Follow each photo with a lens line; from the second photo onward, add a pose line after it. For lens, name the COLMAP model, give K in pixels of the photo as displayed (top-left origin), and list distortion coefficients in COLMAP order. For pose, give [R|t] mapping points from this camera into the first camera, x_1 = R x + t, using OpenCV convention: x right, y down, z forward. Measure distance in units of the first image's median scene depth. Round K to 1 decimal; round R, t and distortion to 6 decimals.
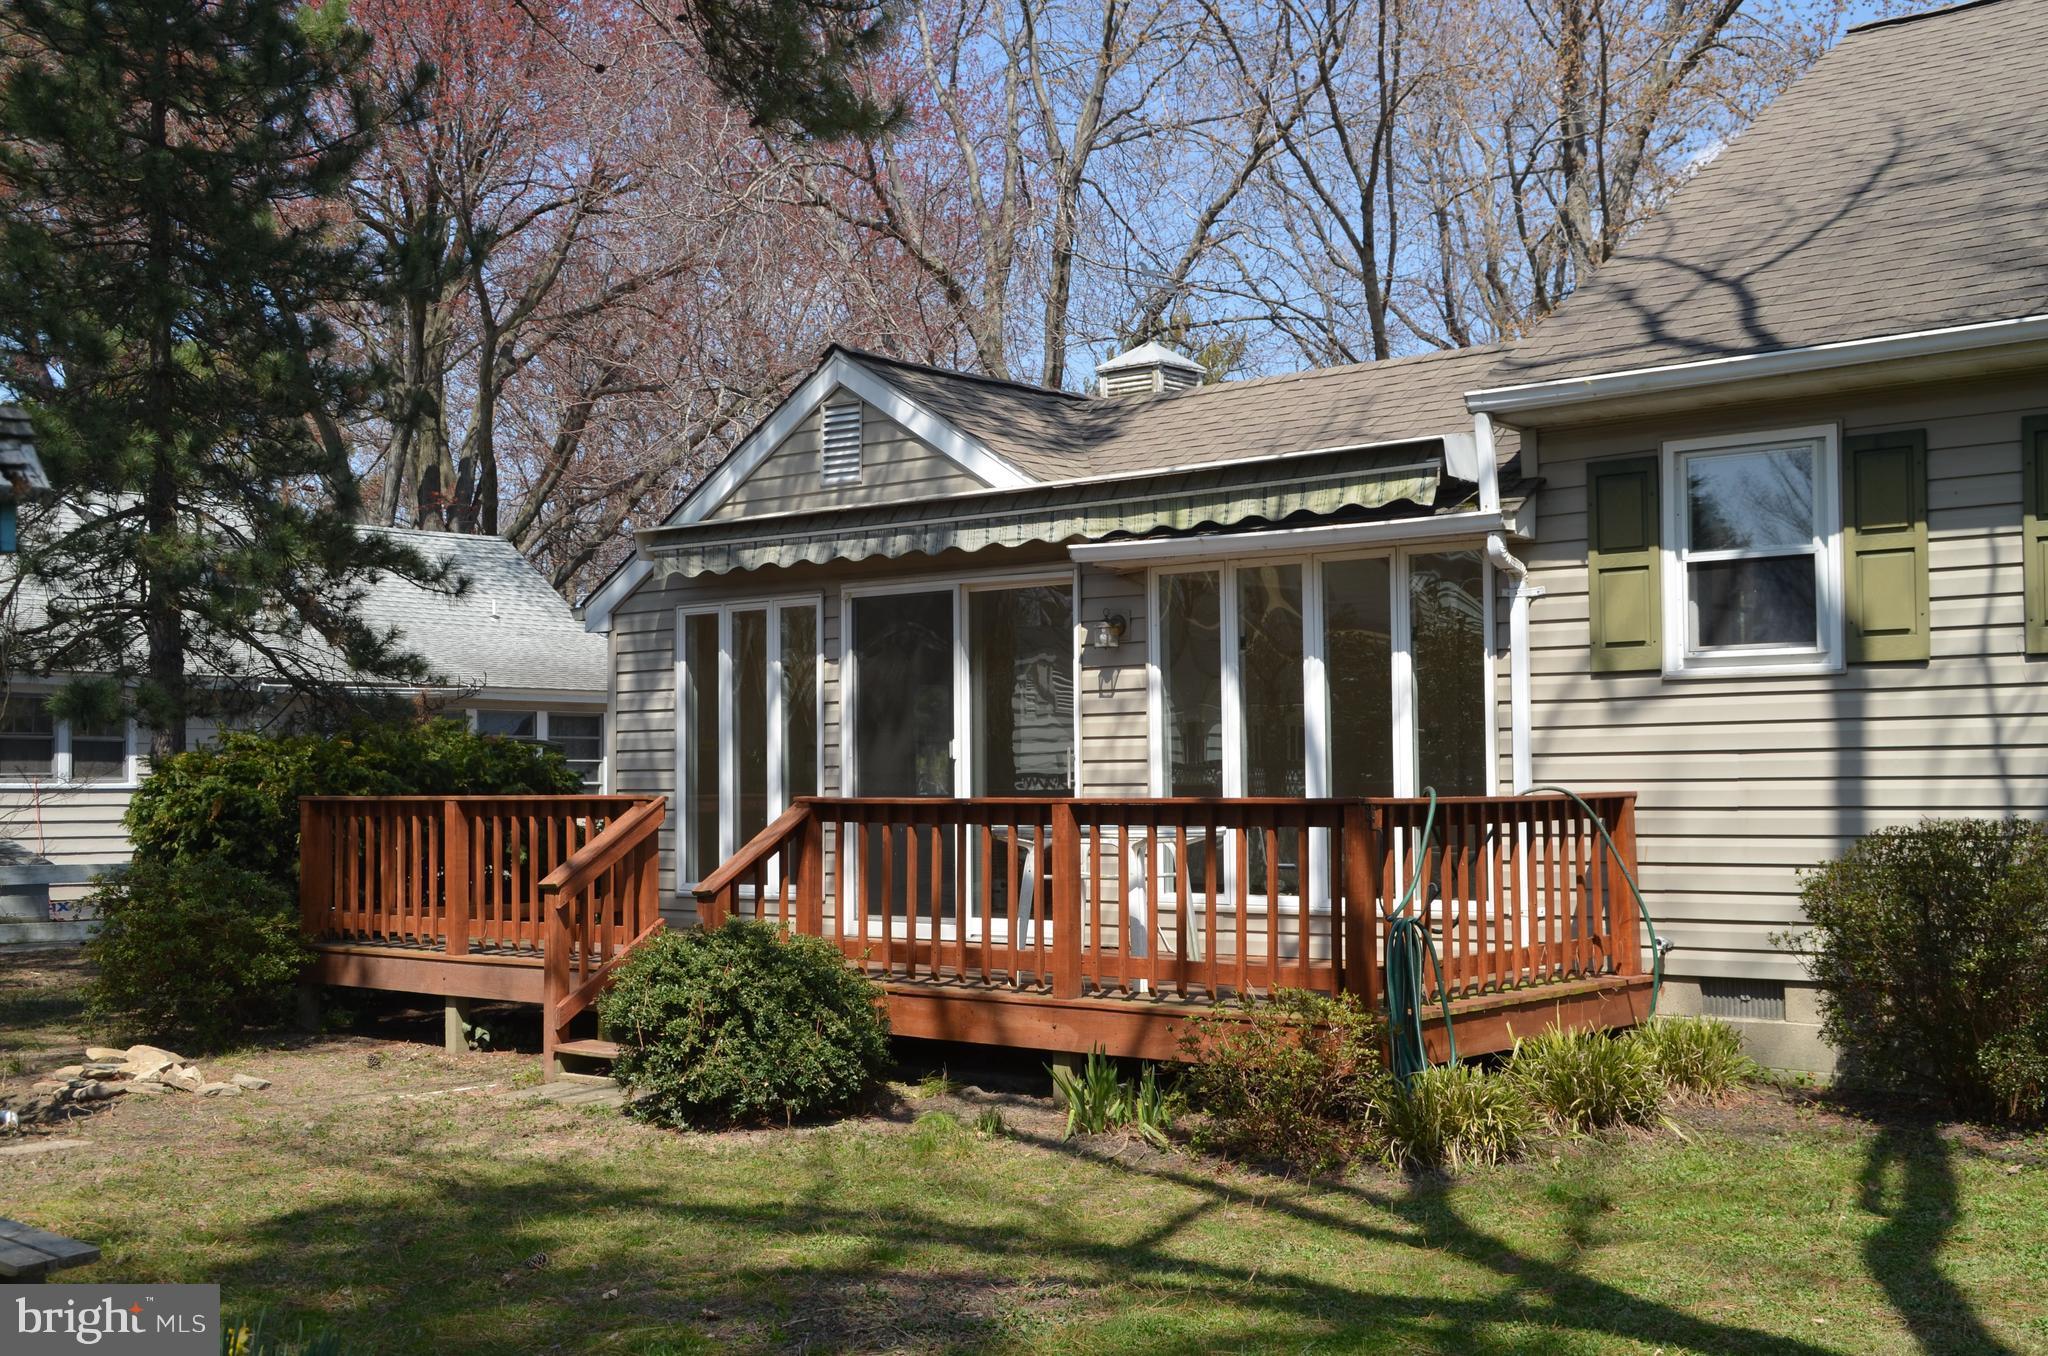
lens RADIAL K [[2482.0, 0, 1025.5], [0, 2482.0, 689.1], [0, 0, 1]] dist [0.004400, 0.203403]
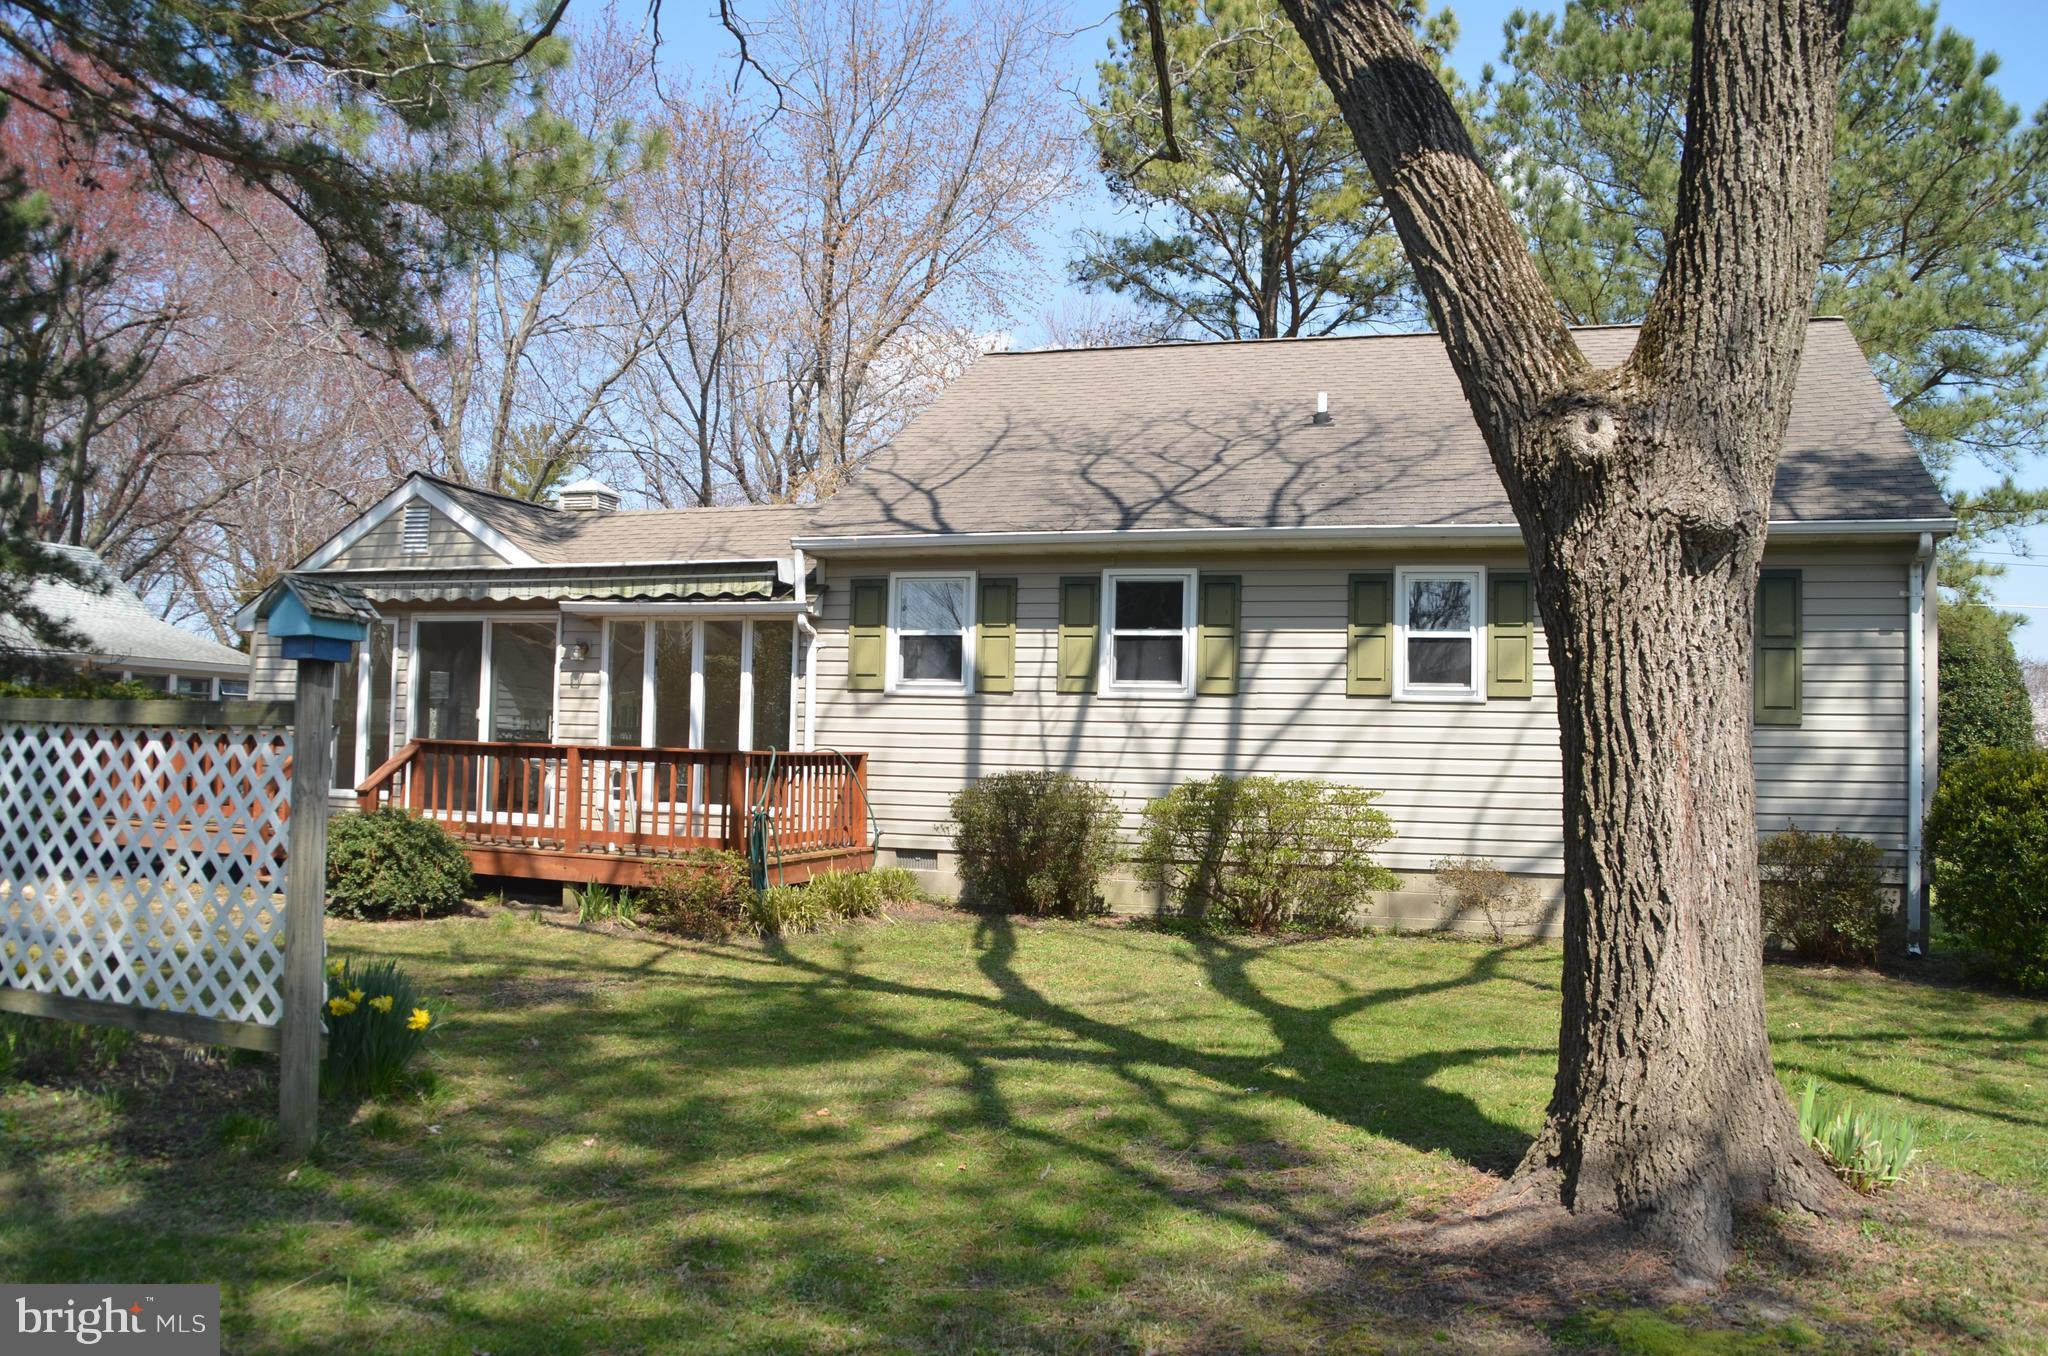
lens RADIAL K [[1593.3, 0, 1064.8], [0, 1593.3, 682.5], [0, 0, 1]] dist [-0.150046, 0.087953]
pose [[0.924473, 0.048379, 0.378166, -0.080370], [-0.048040, 0.998792, -0.010336, -0.007179], [-0.378210, -0.008612, 0.925680, -0.194207]]
